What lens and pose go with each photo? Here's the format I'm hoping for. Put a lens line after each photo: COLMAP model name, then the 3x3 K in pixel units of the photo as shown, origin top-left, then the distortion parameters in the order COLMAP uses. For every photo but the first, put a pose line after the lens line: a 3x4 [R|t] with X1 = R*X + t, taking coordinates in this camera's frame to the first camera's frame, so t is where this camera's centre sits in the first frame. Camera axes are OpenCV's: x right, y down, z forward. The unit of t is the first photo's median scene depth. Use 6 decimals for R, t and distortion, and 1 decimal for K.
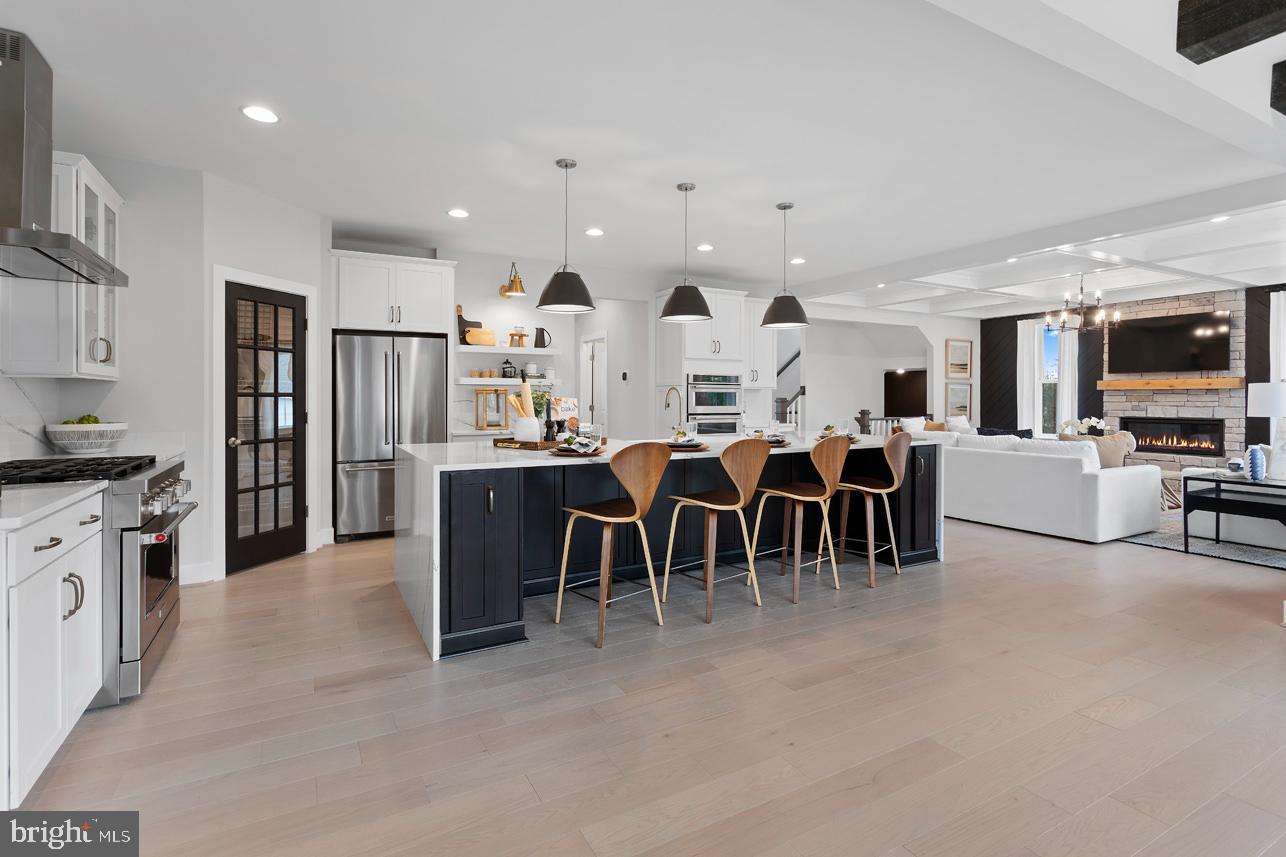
lens RADIAL K [[616.1, 0, 639.8], [0, 616.1, 404.3], [0, 0, 1]] dist [0.001451, 0.000594]
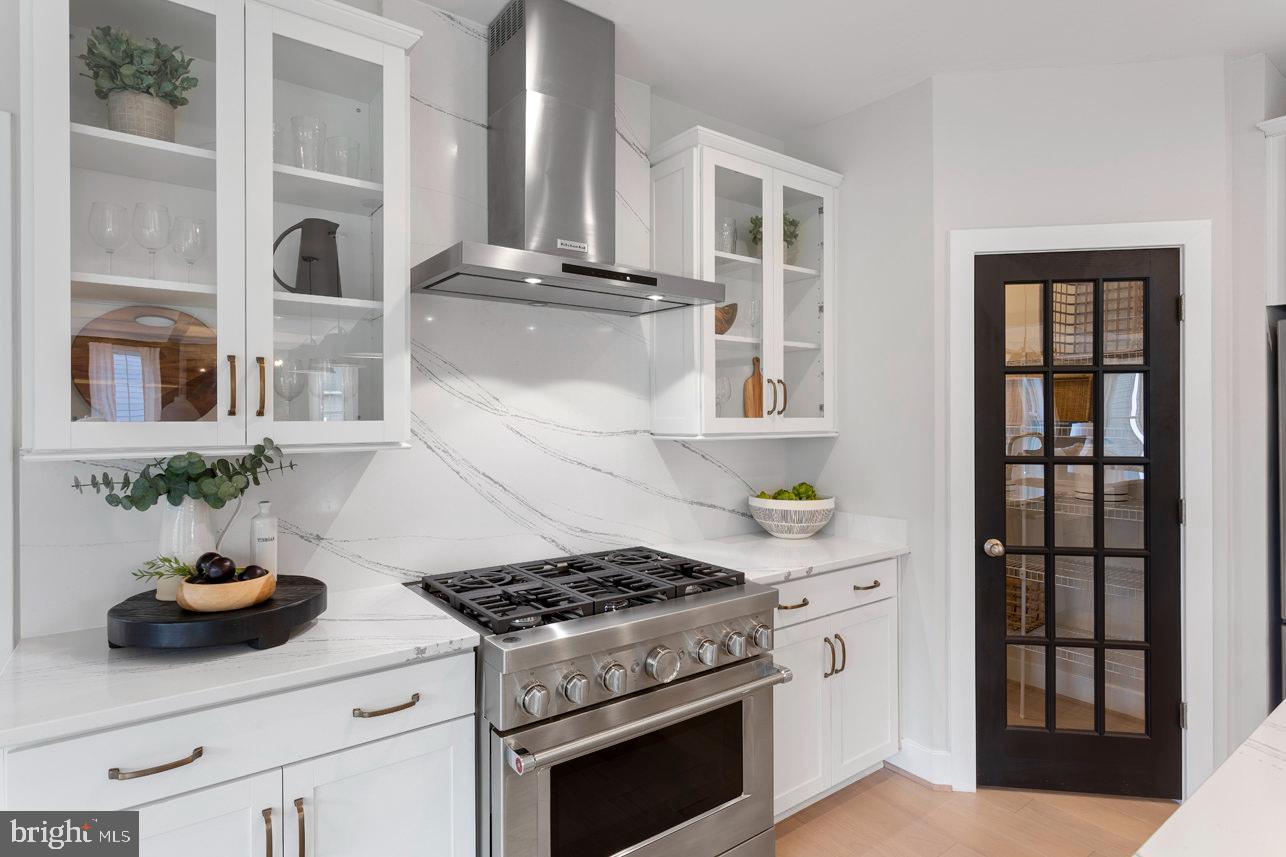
lens RADIAL K [[686.7, 0, 640.6], [0, 686.7, 418.1], [0, 0, 1]] dist [0.001100, 0.000931]
pose [[0.135400, 0.001897, -0.990789, -0.086860], [-0.006043, 0.999981, 0.001089, -0.046019], [0.990773, 0.005840, 0.135409, 0.532790]]
